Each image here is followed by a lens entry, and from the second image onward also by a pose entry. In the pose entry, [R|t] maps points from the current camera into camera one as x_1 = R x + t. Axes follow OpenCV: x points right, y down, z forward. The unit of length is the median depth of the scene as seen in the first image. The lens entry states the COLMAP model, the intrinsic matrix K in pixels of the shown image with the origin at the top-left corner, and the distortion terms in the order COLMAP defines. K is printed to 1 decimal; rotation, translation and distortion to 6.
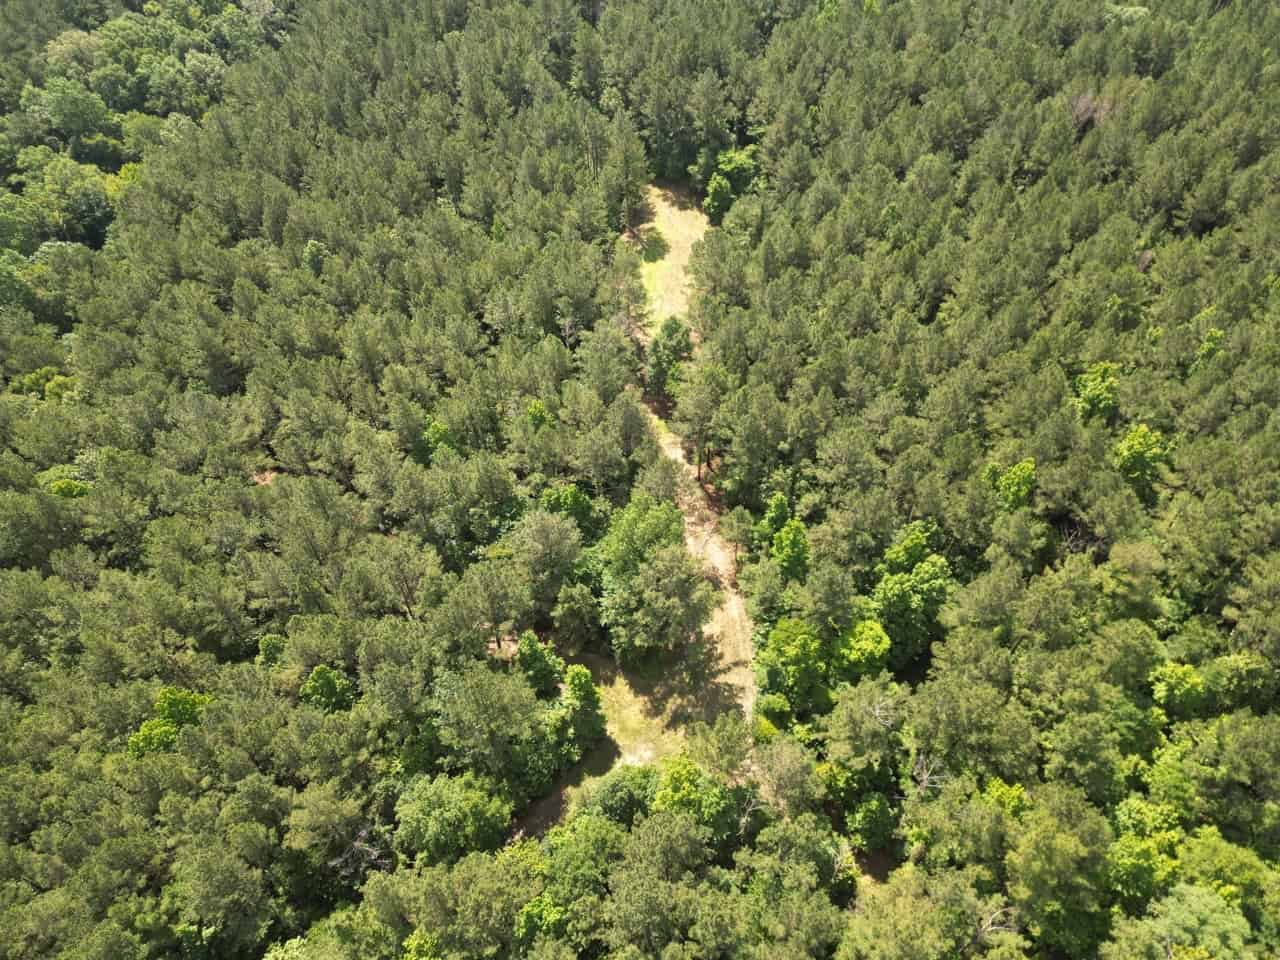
lens RADIAL K [[895.8, 0, 640.0], [0, 895.8, 480.0], [0, 0, 1]] dist [0.069137, -0.001238]
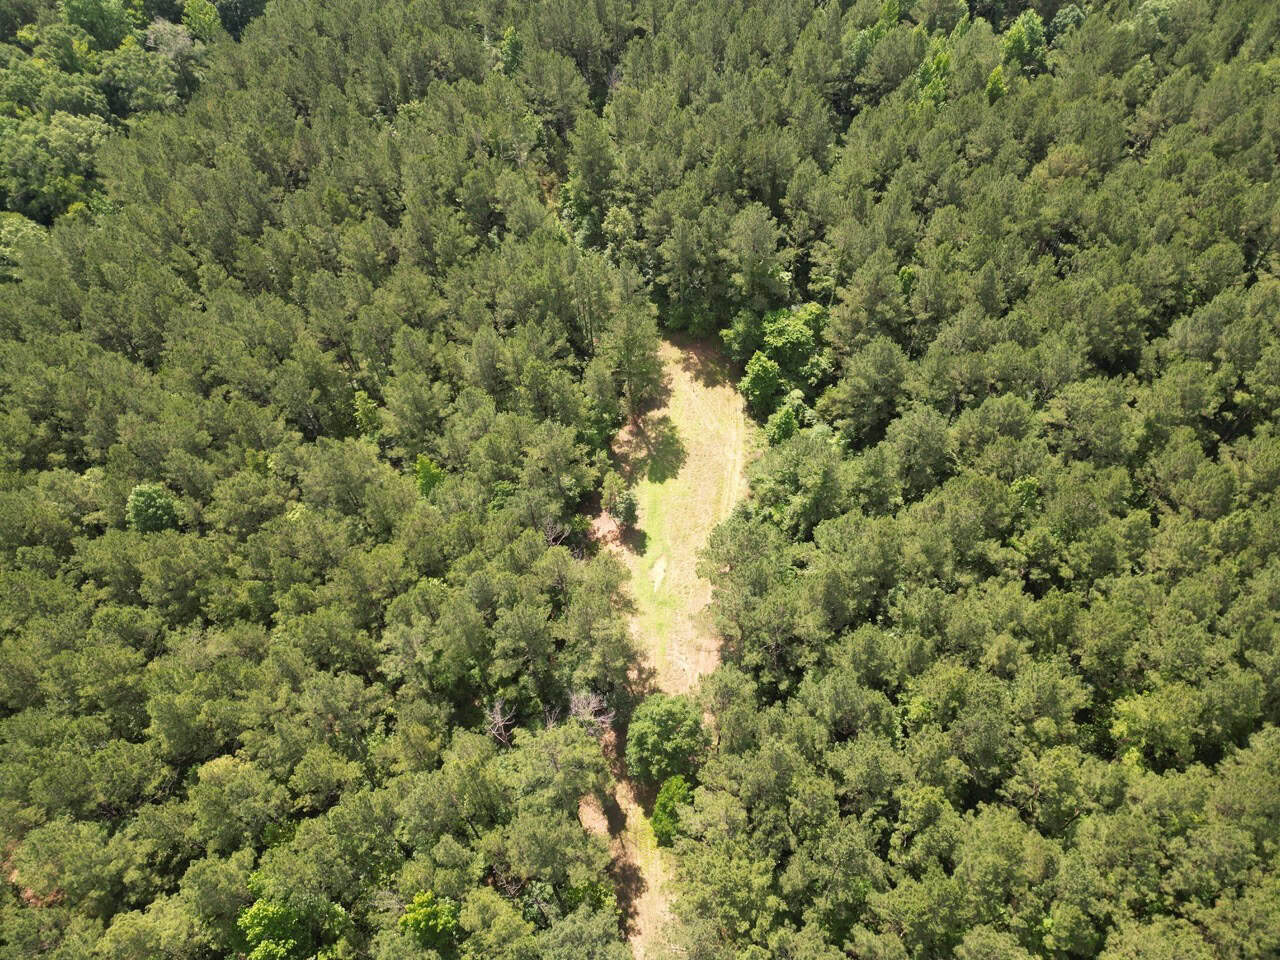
lens RADIAL K [[842.5, 0, 640.0], [0, 842.5, 480.0], [0, 0, 1]] dist [0.052958, 0.000904]
pose [[0.997735, 0.056457, -0.036578, 0.020934], [-0.052535, 0.993546, 0.100526, -0.294453], [0.042018, -0.098377, 0.994262, 0.329854]]
